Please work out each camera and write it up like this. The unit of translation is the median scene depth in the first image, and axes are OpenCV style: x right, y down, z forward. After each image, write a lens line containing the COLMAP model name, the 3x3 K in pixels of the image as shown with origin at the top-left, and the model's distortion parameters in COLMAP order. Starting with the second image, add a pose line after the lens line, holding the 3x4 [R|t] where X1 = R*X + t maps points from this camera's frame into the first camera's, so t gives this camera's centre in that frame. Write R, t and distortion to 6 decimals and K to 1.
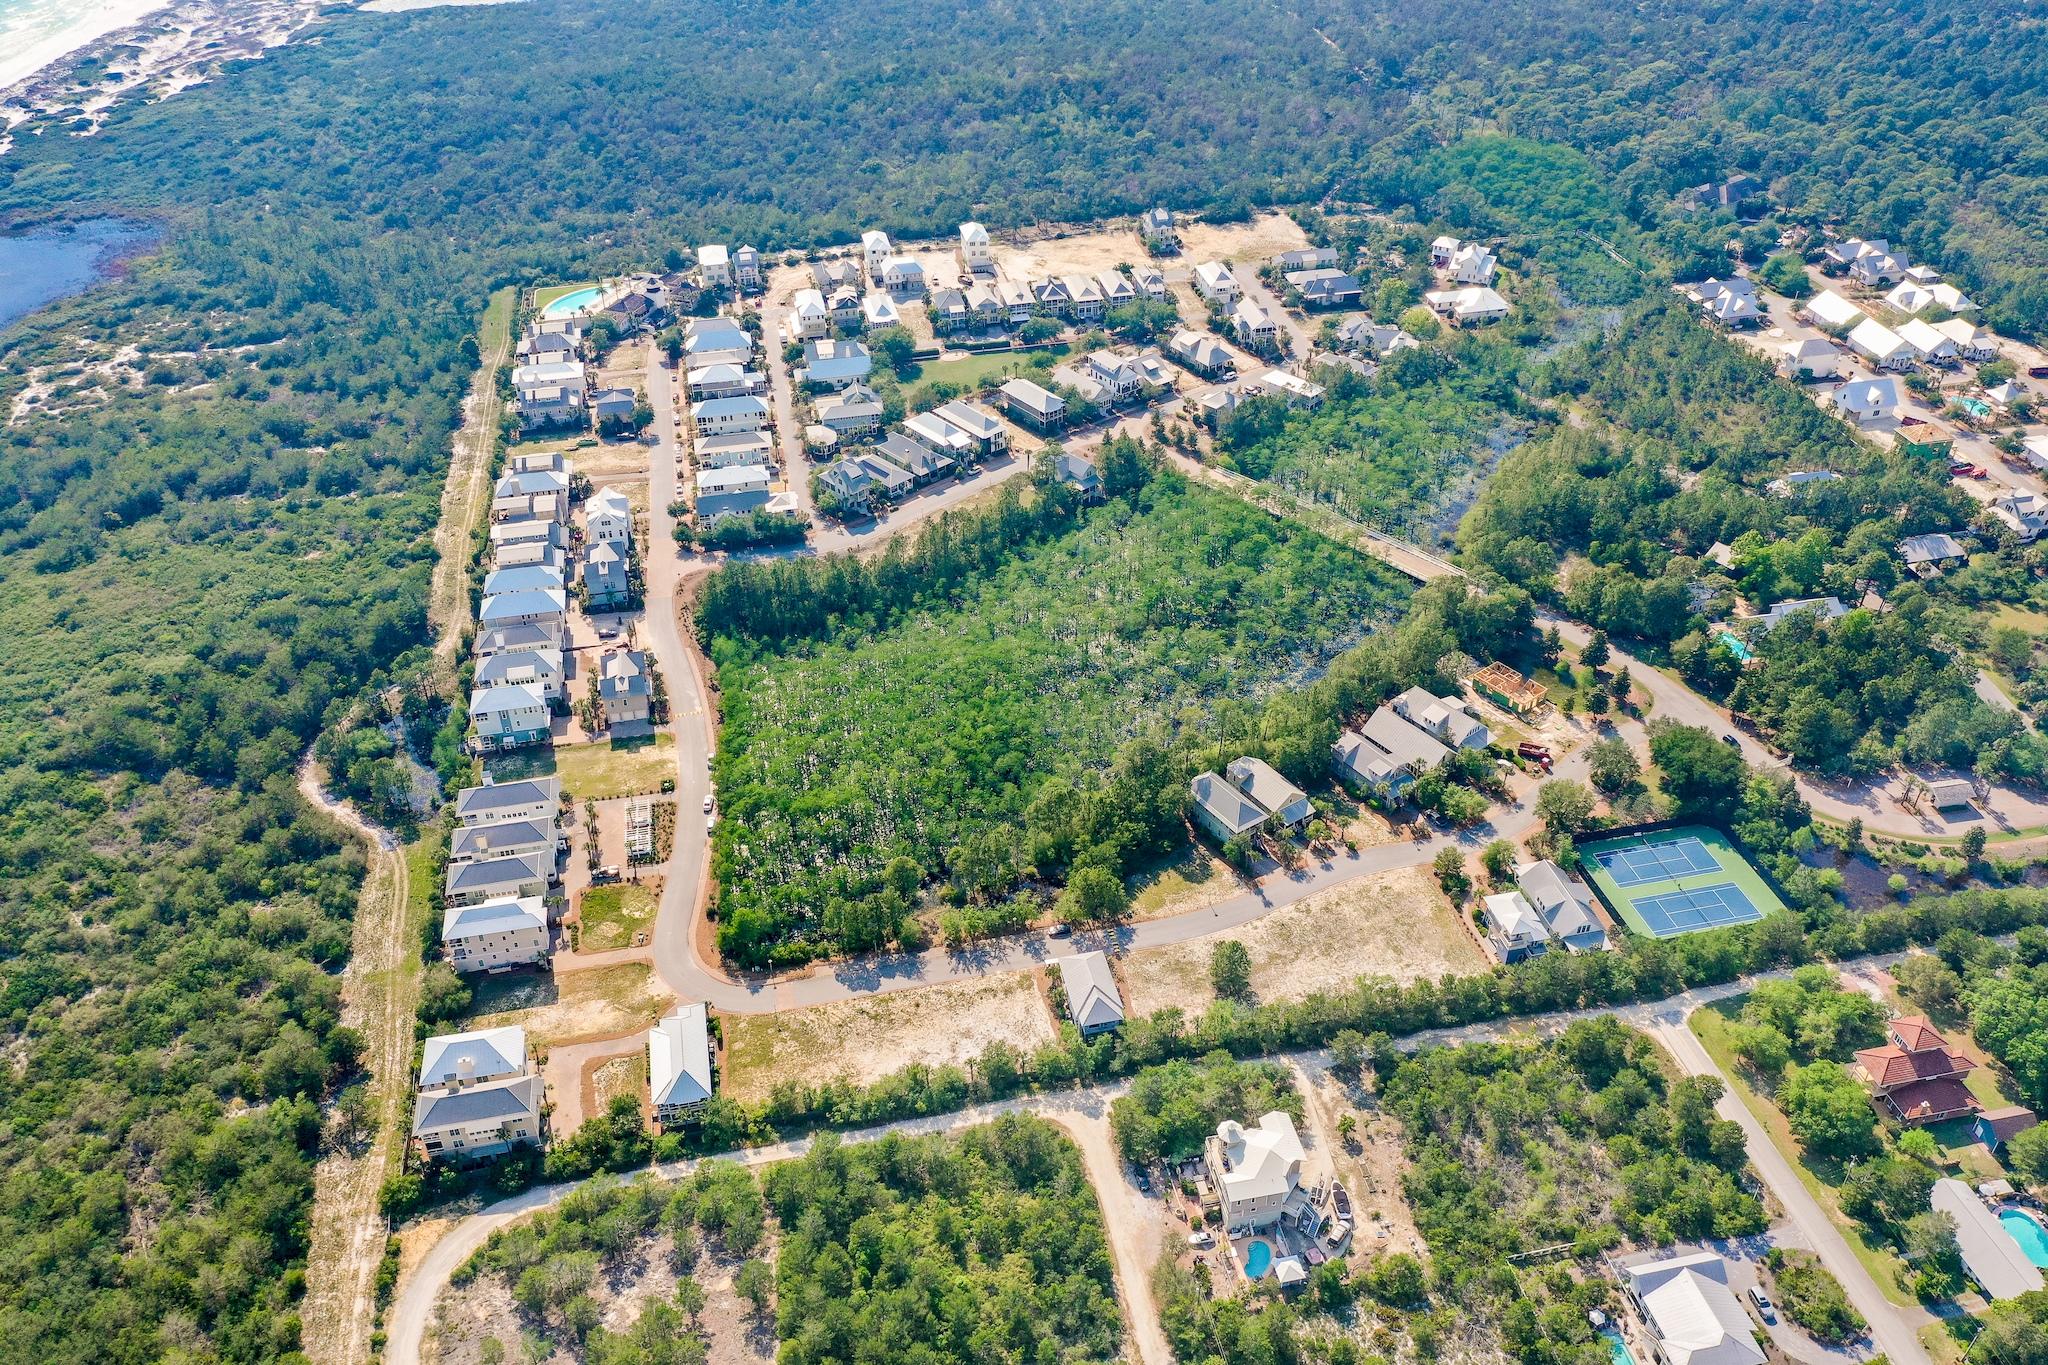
lens RADIAL K [[1657.2, 0, 1024.0], [0, 1657.2, 682.5], [0, 0, 1]] dist [0.003864, -0.002428]
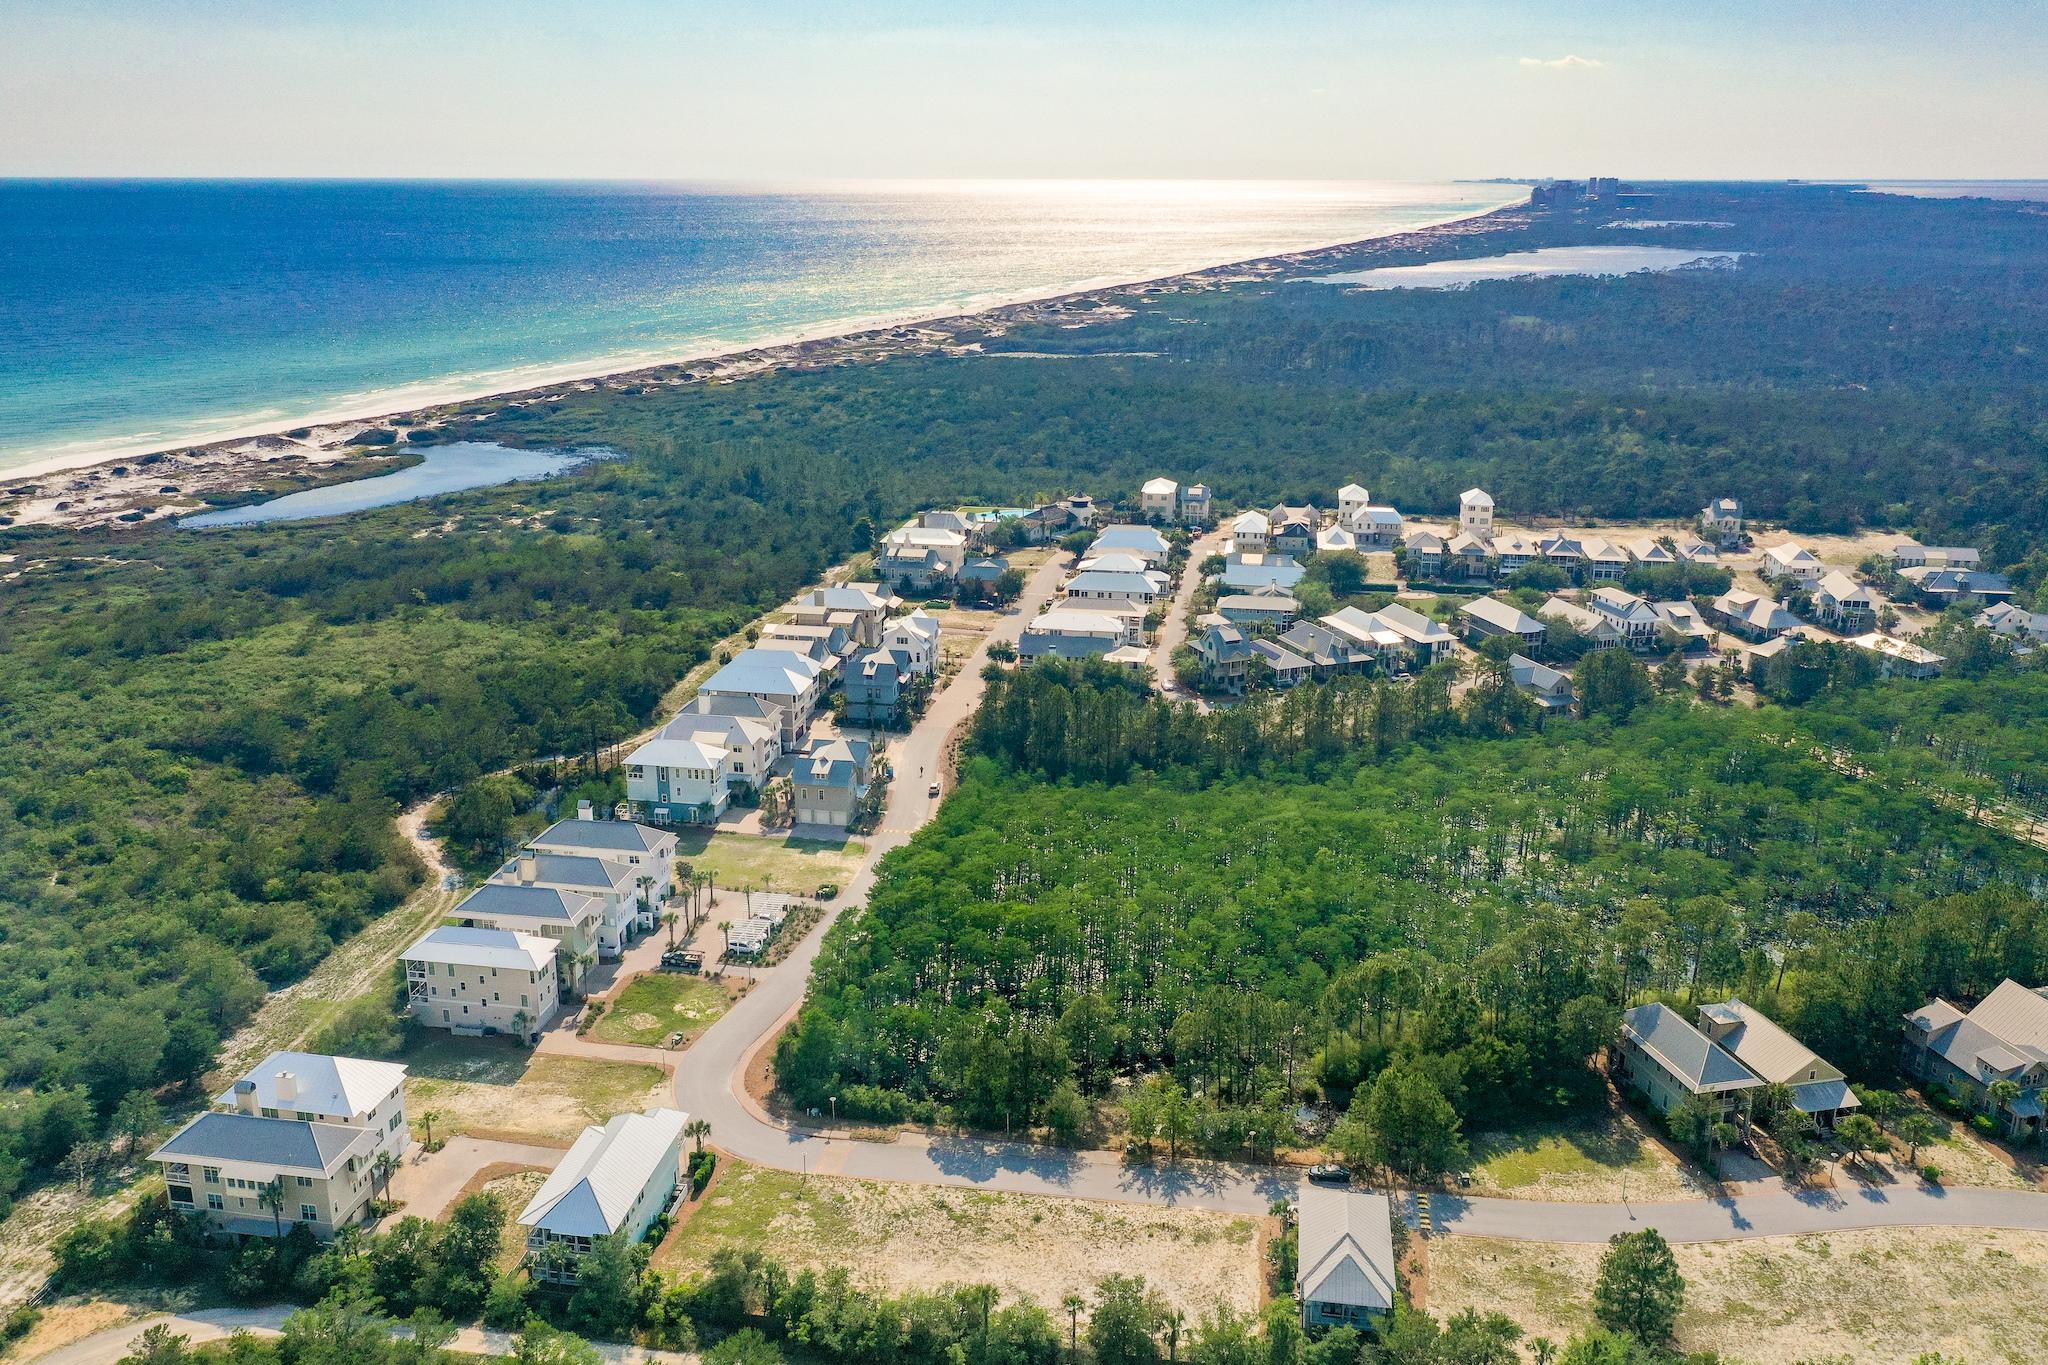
lens RADIAL K [[1657.2, 0, 1024.0], [0, 1657.2, 682.5], [0, 0, 1]] dist [0.003864, -0.002428]
pose [[0.929326, 0.107925, -0.353137, 0.097830], [-0.221843, 0.927691, -0.300290, 0.173593], [0.295194, 0.357409, 0.886070, 0.385156]]
